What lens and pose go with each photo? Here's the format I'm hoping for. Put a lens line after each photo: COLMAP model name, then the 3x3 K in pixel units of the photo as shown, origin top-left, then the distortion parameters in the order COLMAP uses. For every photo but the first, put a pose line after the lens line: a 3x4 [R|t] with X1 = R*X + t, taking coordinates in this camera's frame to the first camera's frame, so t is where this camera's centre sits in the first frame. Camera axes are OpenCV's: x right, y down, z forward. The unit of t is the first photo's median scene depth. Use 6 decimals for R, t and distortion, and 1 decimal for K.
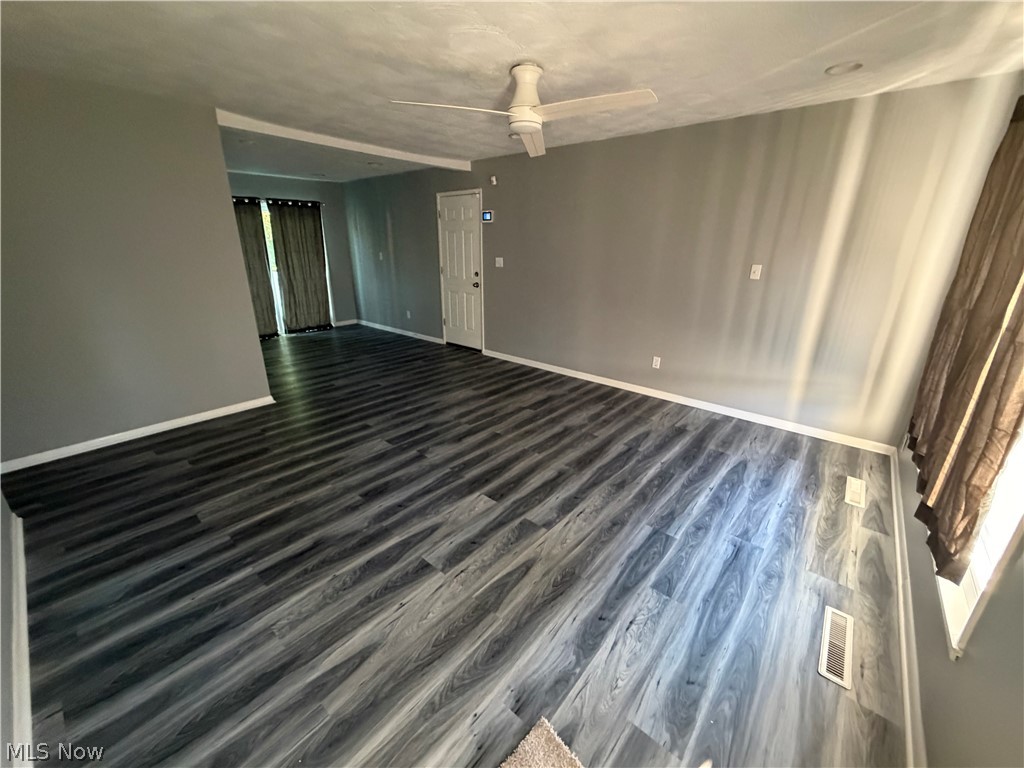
lens RADIAL K [[407.5, 0, 509.3], [0, 407.5, 382.1], [0, 0, 1]] dist [0.000404, 0.000139]
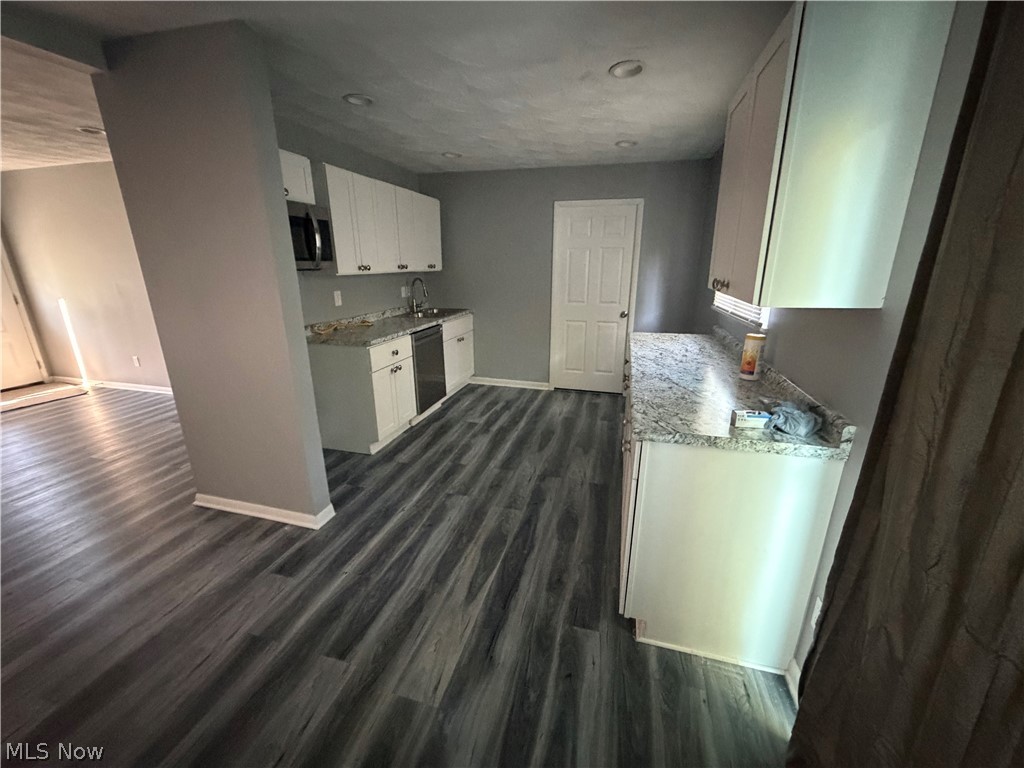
lens RADIAL K [[407.5, 0, 509.3], [0, 407.5, 382.1], [0, 0, 1]] dist [0.000404, 0.000139]
pose [[-0.906259, 0.115281, -0.406699, 0.887188], [-0.139260, 0.826971, 0.544726, -0.625069], [0.399125, 0.550300, -0.733396, 1.826956]]
